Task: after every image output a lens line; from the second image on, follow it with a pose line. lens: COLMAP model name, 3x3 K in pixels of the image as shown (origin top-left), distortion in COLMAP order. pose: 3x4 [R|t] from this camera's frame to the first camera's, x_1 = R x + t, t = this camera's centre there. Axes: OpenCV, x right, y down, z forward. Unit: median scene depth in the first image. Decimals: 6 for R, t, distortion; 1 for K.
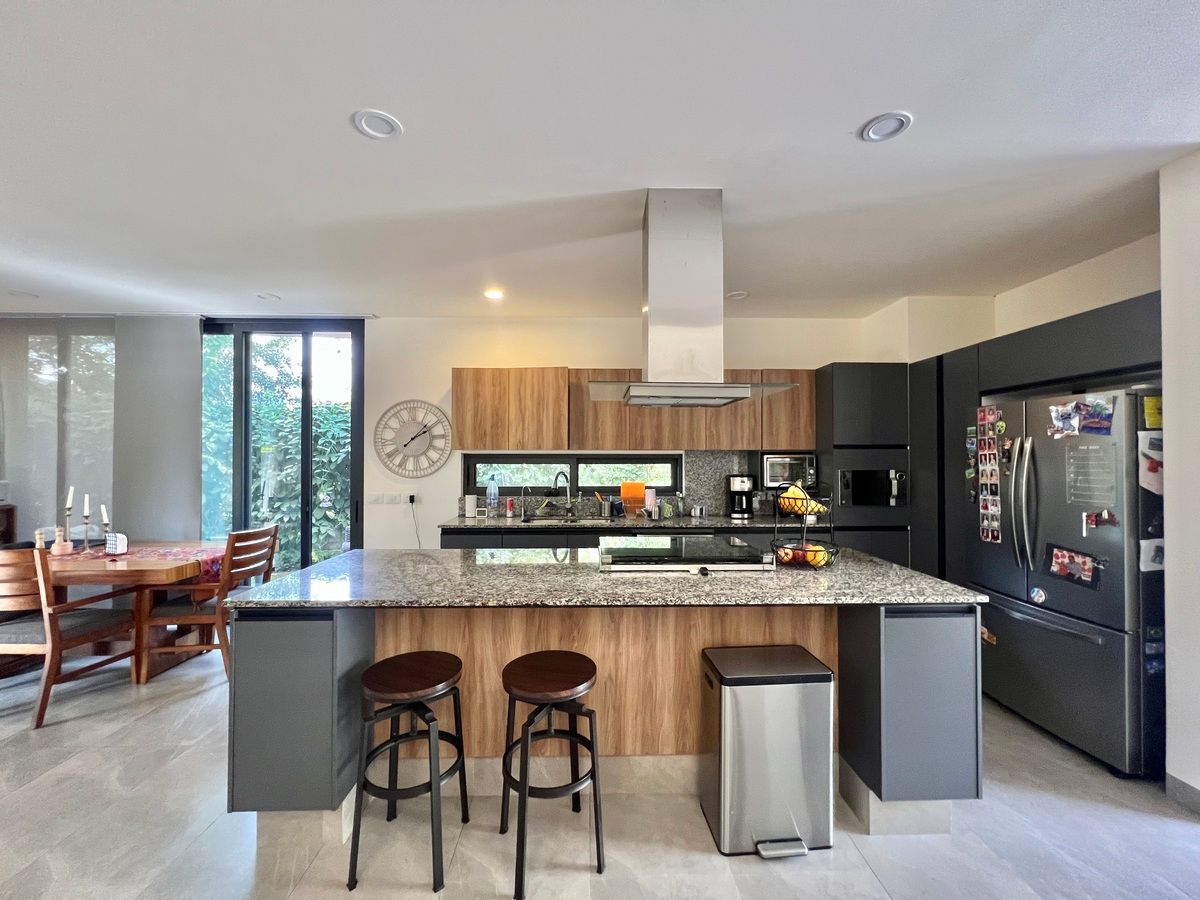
lens RADIAL K [[483.6, 0, 602.4], [0, 483.6, 452.9], [0, 0, 1]] dist [0.001593, -0.000052]
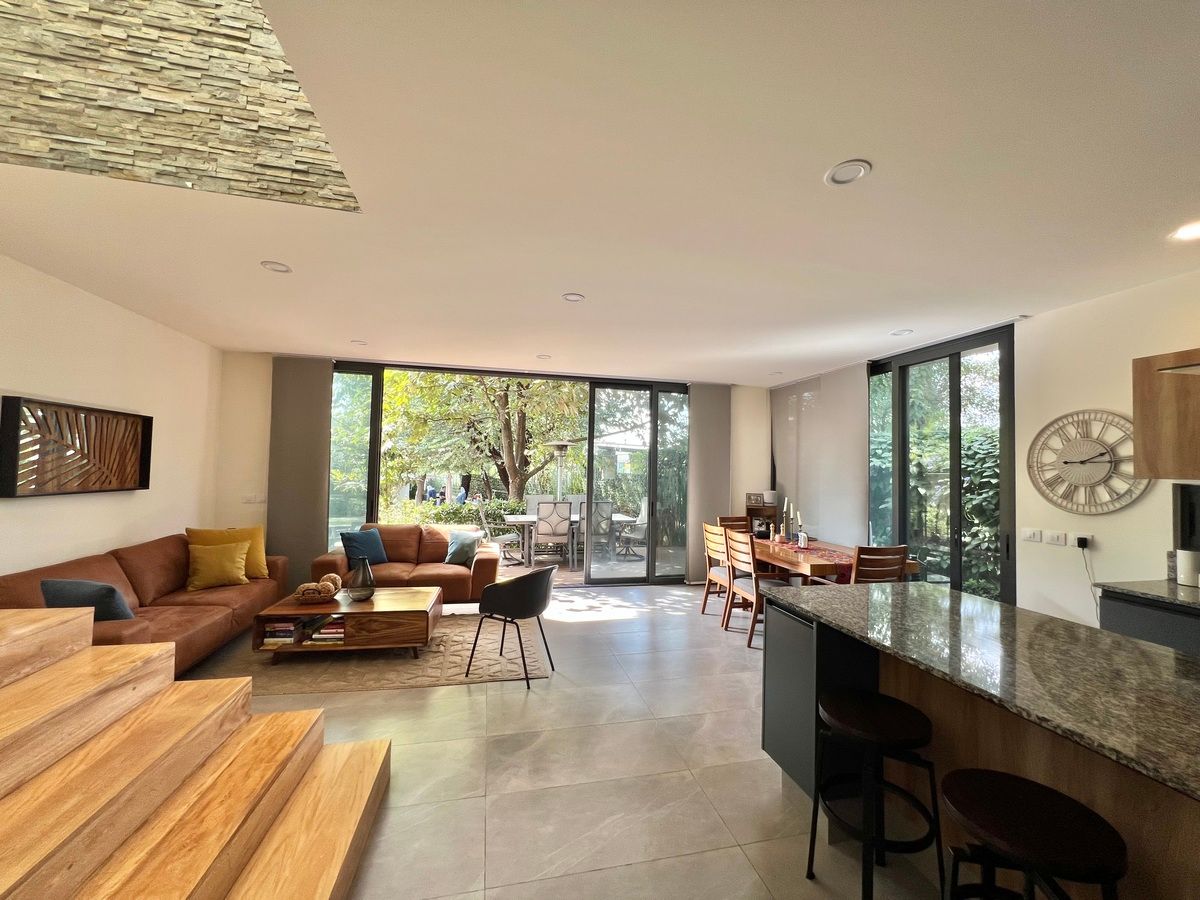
lens RADIAL K [[483.6, 0, 602.4], [0, 483.6, 452.9], [0, 0, 1]] dist [0.001593, -0.000052]
pose [[0.193387, -0.029715, -0.980672, 0.202143], [-0.009315, 0.999441, -0.032121, -0.012727], [0.981078, 0.015347, 0.193002, 0.122018]]
